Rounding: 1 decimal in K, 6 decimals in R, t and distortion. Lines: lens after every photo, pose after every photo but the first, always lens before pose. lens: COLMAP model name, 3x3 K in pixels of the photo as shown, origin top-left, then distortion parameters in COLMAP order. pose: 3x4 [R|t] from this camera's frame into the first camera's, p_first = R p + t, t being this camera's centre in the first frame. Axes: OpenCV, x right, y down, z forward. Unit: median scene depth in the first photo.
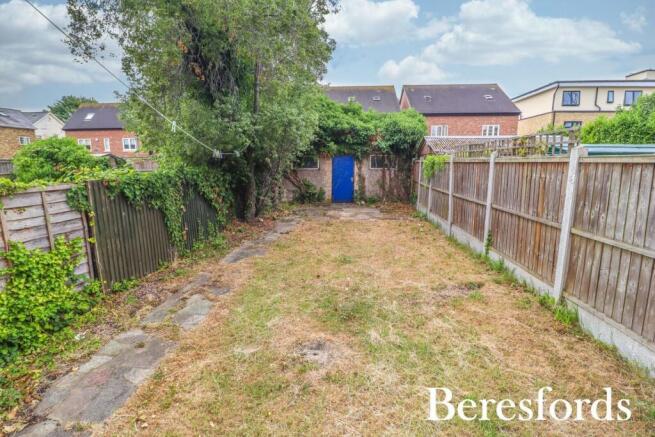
lens RADIAL K [[306.3, 0, 322.8], [0, 306.3, 221.1], [0, 0, 1]] dist [-0.007824, -0.007050]
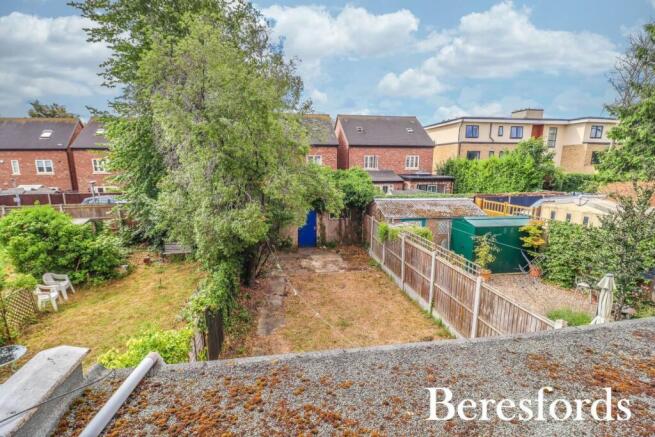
lens RADIAL K [[306.3, 0, 317.0], [0, 306.3, 241.8], [0, 0, 1]] dist [-0.007824, -0.007050]
pose [[0.975418, -0.060021, 0.212030, -0.221643], [0.046038, 0.996464, 0.070284, -0.240803], [-0.215499, -0.058794, 0.974732, -0.253339]]
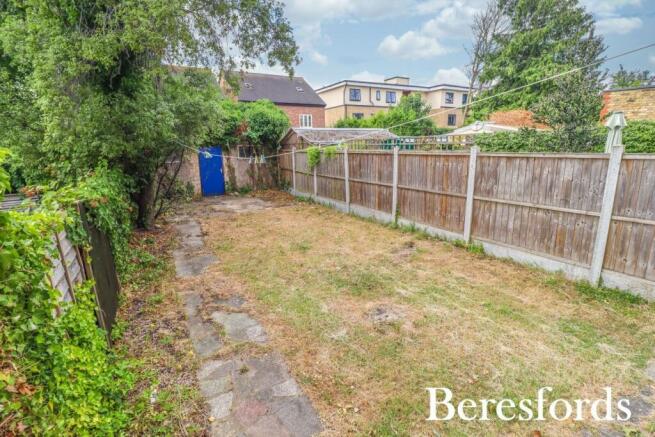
lens RADIAL K [[306.3, 0, 316.6], [0, 306.3, 222.9], [0, 0, 1]] dist [-0.007824, -0.007050]
pose [[0.824622, -0.156526, 0.543597, -0.299738], [0.126897, 0.987650, 0.091890, -0.034486], [-0.551267, -0.006793, 0.834301, 0.033113]]
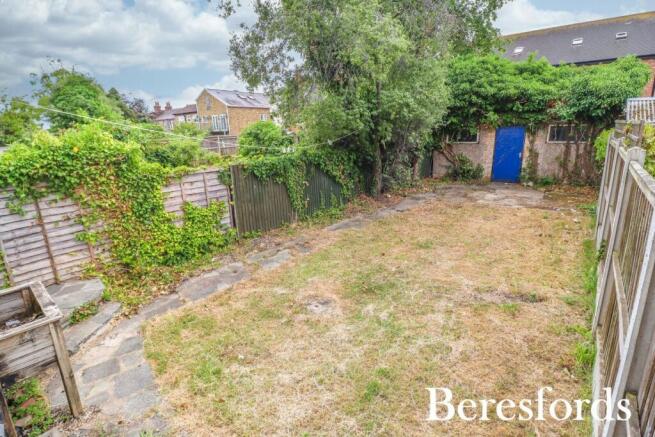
lens RADIAL K [[319.4, 0, 320.8], [0, 319.4, 218.2], [0, 0, 1]] dist [-0.013455, -0.003641]
pose [[0.809843, 0.127047, -0.572725, 0.247484], [-0.074411, 0.990629, 0.114531, -0.035826], [0.581909, -0.050135, 0.811707, -0.034218]]
